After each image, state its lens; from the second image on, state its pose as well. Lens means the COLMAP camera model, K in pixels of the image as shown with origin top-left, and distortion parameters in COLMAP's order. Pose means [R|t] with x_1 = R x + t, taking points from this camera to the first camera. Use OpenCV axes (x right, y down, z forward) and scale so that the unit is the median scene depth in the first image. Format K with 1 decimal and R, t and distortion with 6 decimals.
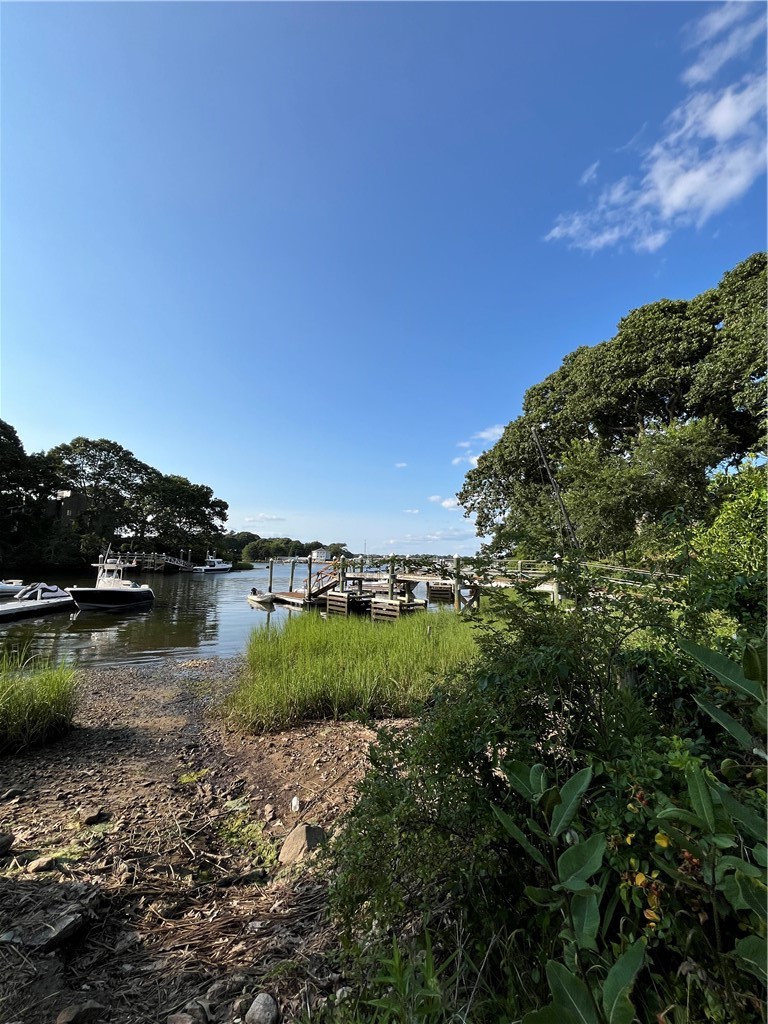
lens RADIAL K [[414.7, 0, 381.2], [0, 414.7, 515.2], [0, 0, 1]] dist [-0.003257, -0.000219]
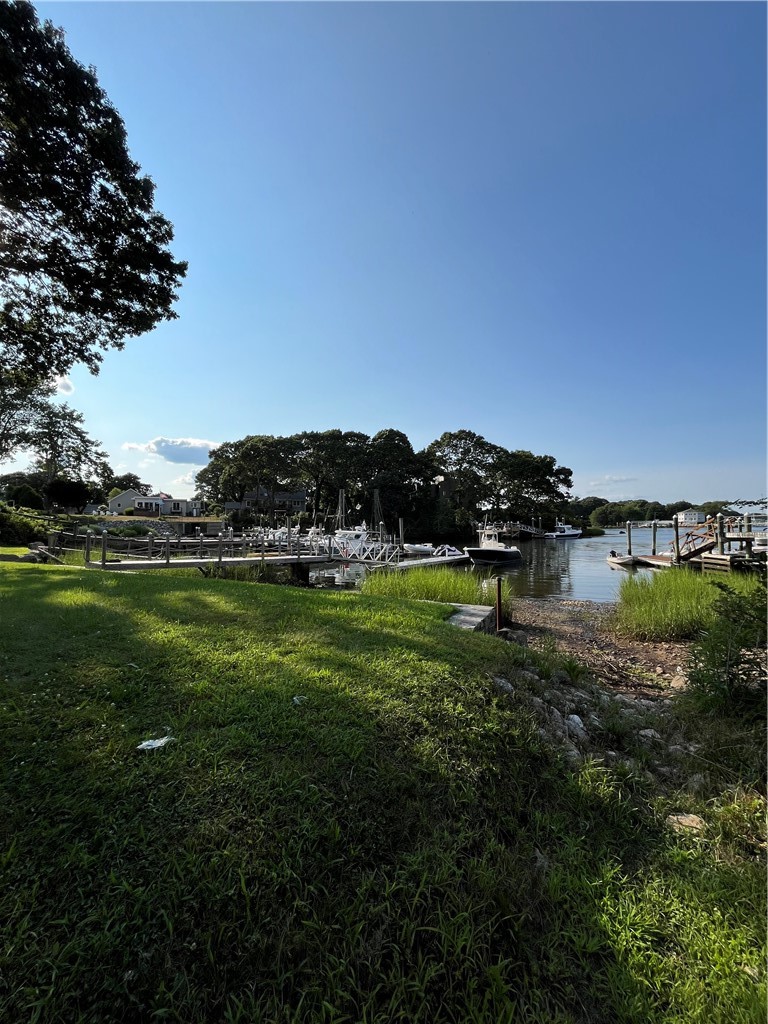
lens RADIAL K [[414.7, 0, 384.7], [0, 414.7, 512.9], [0, 0, 1]] dist [-0.003257, -0.000219]
pose [[0.709698, -0.056072, -0.702271, 0.019524], [0.106578, 0.993900, 0.028348, -0.005230], [0.696397, -0.094965, 0.711345, -0.123167]]
